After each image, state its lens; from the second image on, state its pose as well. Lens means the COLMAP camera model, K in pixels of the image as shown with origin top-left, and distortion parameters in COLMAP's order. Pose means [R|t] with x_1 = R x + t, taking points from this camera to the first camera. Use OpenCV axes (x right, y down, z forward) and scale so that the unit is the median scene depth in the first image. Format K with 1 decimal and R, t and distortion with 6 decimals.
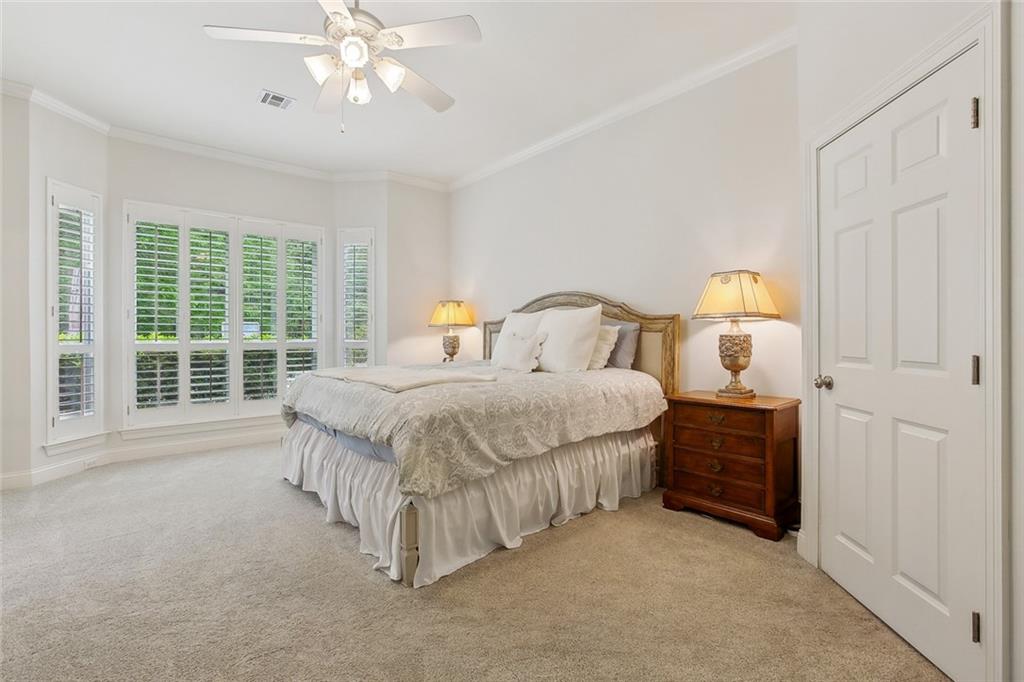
lens RADIAL K [[466.9, 0, 484.3], [0, 466.9, 335.9], [0, 0, 1]] dist [-0.011766, 0.004146]
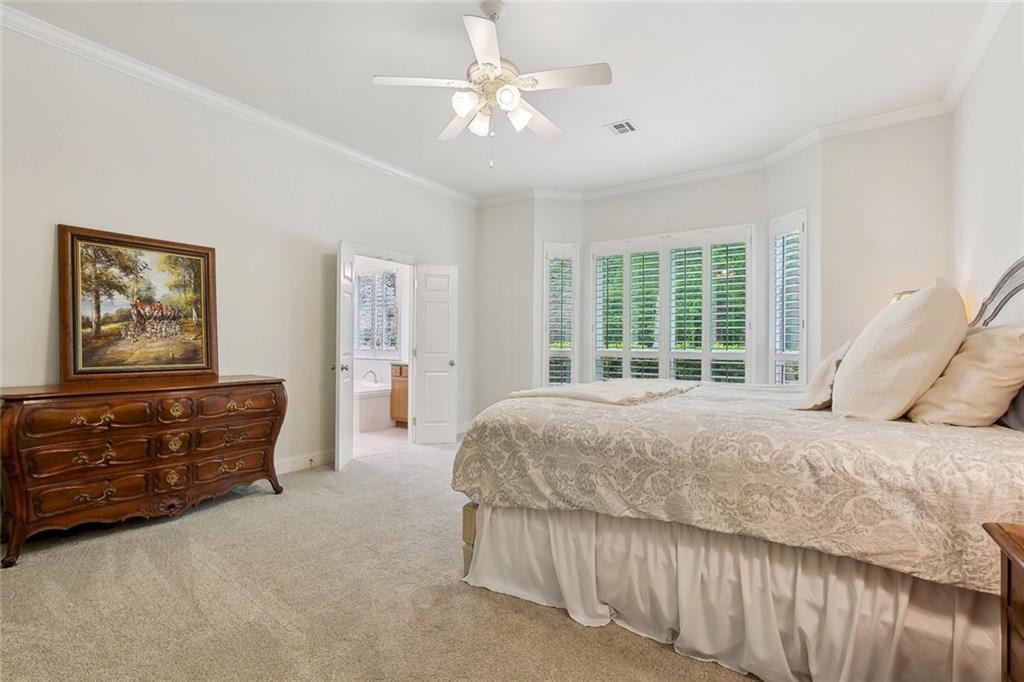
lens RADIAL K [[466.9, 0, 509.4], [0, 466.9, 334.5], [0, 0, 1]] dist [-0.011766, 0.004146]
pose [[0.278315, -0.014052, -0.960387, 0.669122], [-0.010404, 0.999790, -0.017644, -0.003779], [0.960433, 0.014903, 0.278111, 0.577926]]
